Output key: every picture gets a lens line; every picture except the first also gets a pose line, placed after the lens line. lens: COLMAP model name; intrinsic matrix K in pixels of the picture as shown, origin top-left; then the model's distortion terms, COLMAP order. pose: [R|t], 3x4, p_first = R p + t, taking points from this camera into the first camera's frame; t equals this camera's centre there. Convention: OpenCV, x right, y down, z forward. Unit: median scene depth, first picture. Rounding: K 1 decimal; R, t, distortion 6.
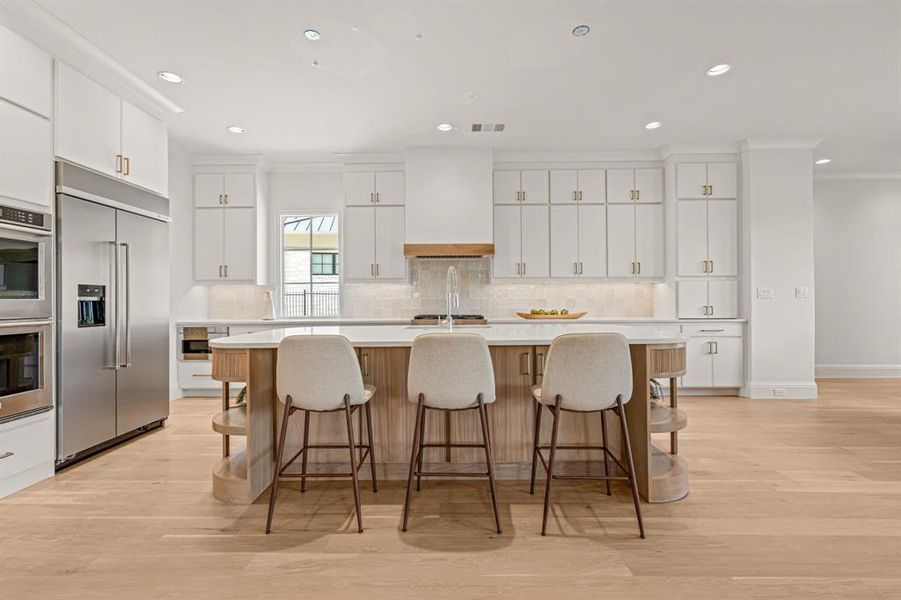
lens RADIAL K [[405.7, 0, 450.5], [0, 405.7, 300.0], [0, 0, 1]] dist [-0.000265, 0.000170]
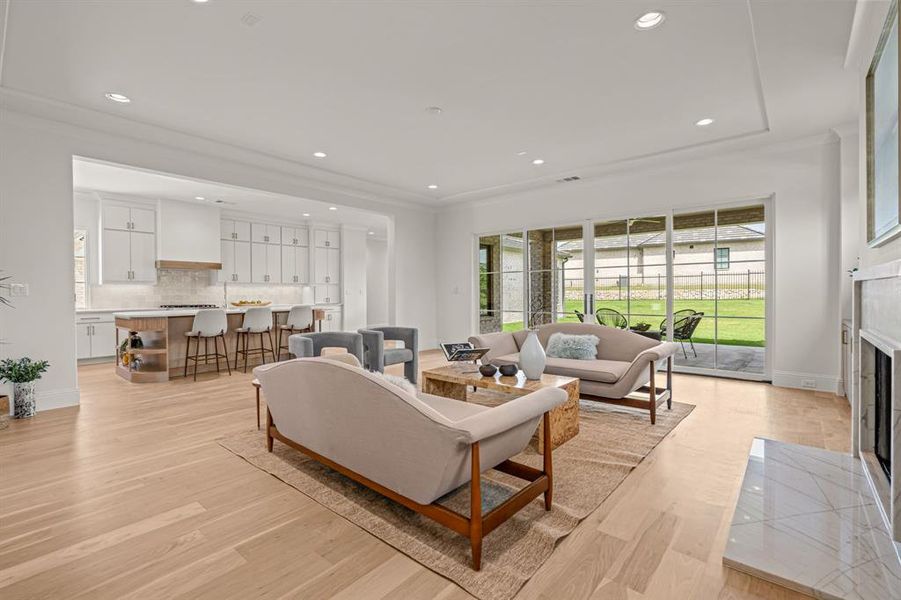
lens RADIAL K [[411.2, 0, 442.3], [0, 411.2, 290.0], [0, 0, 1]] dist [-0.000118, 0.000397]
pose [[0.651470, 0.006654, 0.758645, -0.592239], [-0.000218, 0.999963, -0.008583, -0.008574], [-0.758675, 0.005427, 0.651447, -0.838562]]
